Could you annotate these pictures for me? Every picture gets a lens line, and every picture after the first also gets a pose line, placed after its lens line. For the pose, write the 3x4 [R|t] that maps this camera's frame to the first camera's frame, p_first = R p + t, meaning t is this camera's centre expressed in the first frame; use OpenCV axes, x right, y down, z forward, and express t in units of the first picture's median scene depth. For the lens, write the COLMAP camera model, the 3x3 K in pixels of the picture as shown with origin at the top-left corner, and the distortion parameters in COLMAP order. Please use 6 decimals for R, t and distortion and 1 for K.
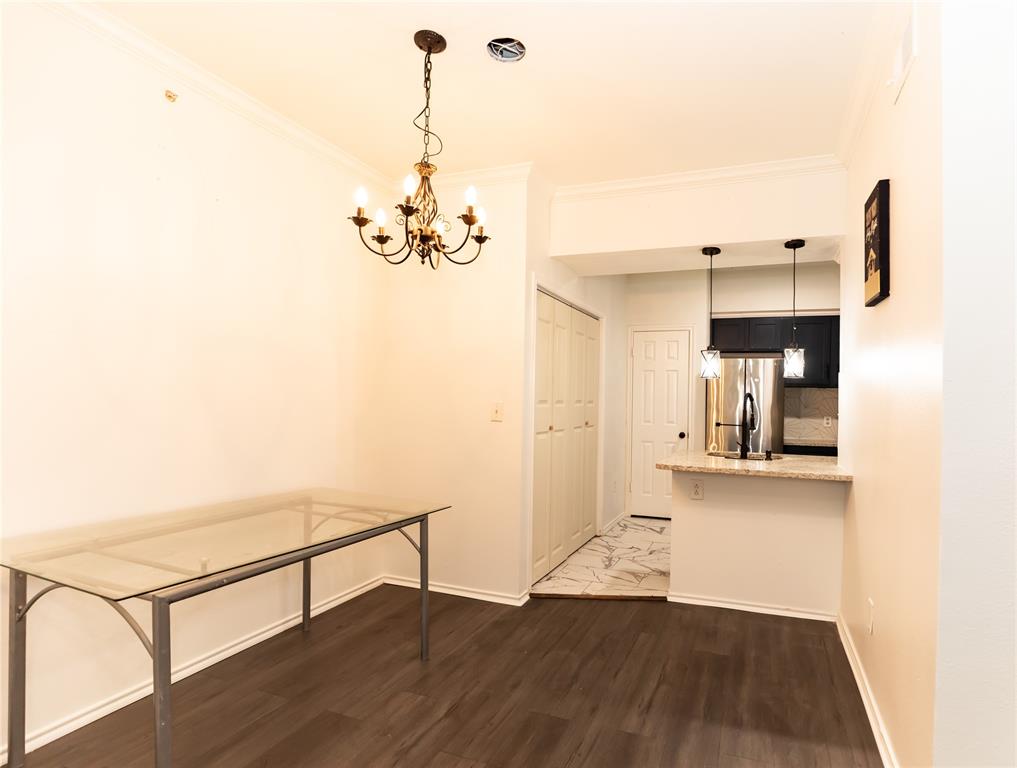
lens RADIAL K [[535.3, 0, 585.4], [0, 535.3, 398.3], [0, 0, 1]] dist [-0.032711, 0.004151]
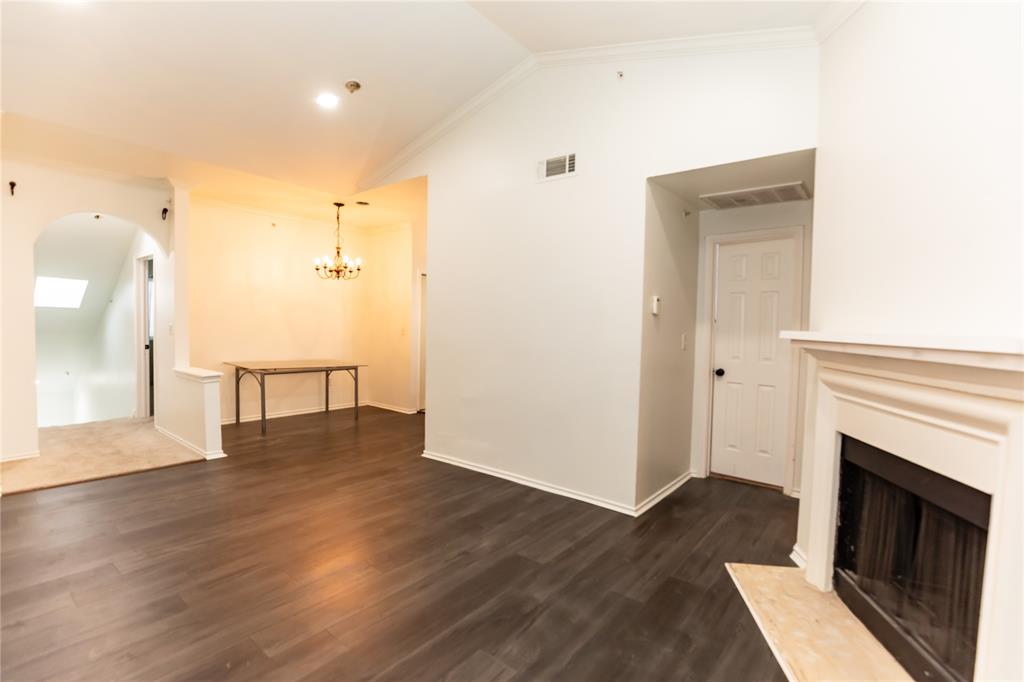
lens RADIAL K [[470.5, 0, 516.4], [0, 470.5, 345.9], [0, 0, 1]] dist [-0.025848, -0.000528]
pose [[0.937647, 0.017126, -0.347167, 1.198364], [-0.003752, 0.999226, 0.039157, 0.013696], [0.347569, -0.035413, 0.936986, -0.889006]]
